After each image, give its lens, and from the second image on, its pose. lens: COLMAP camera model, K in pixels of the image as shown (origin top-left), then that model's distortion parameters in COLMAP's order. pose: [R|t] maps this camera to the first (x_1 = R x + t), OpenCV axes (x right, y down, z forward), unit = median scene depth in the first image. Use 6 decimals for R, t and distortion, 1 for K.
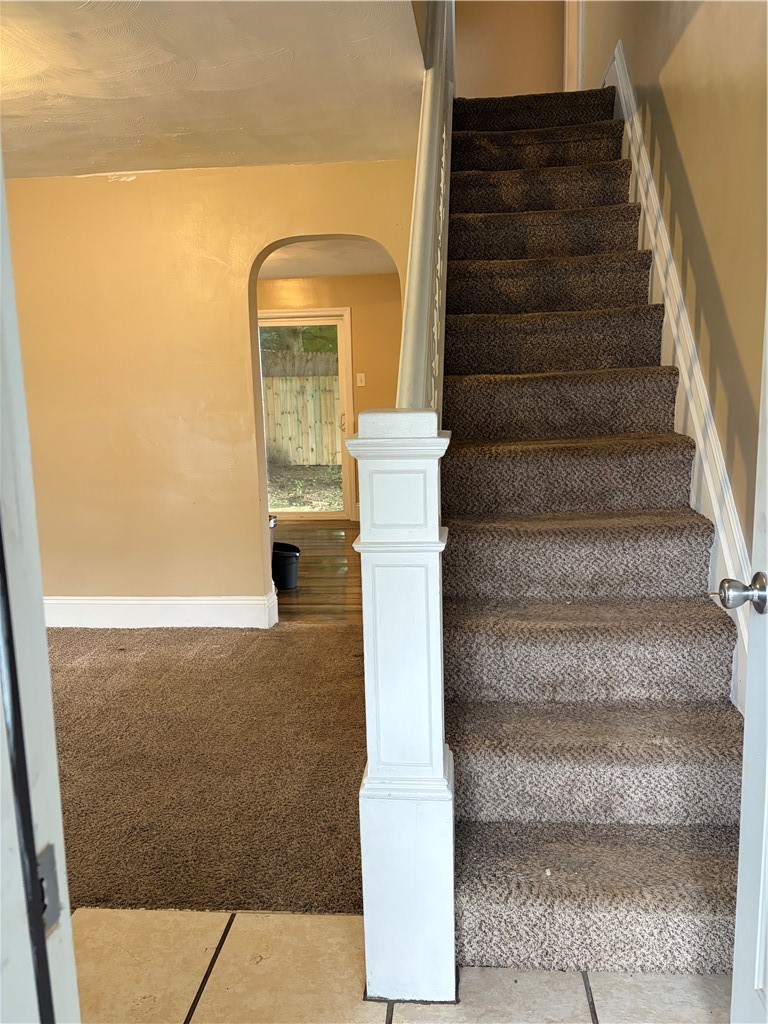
lens RADIAL K [[769.0, 0, 389.0], [0, 769.0, 507.8], [0, 0, 1]] dist [0.042967, -0.050828]
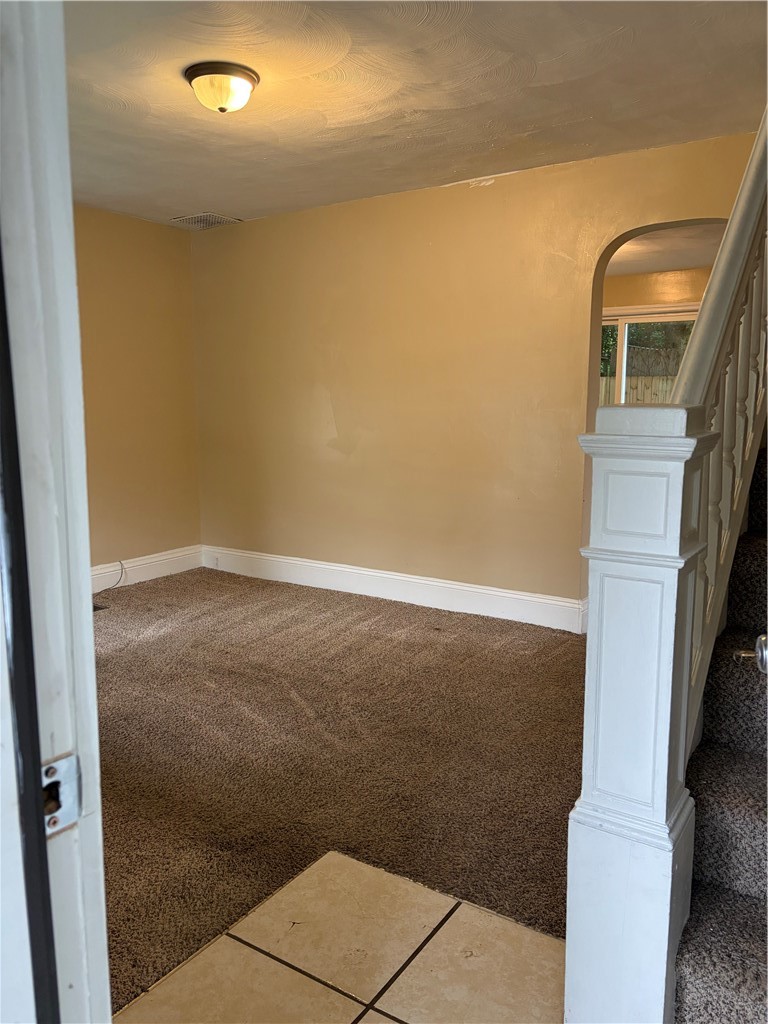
lens RADIAL K [[769.0, 0, 389.0], [0, 769.0, 507.8], [0, 0, 1]] dist [0.042967, -0.050828]
pose [[0.882512, 0.089731, -0.461650, 0.115525], [-0.089859, 0.995717, 0.021760, -0.000392], [0.461626, 0.022280, 0.886795, 0.044601]]
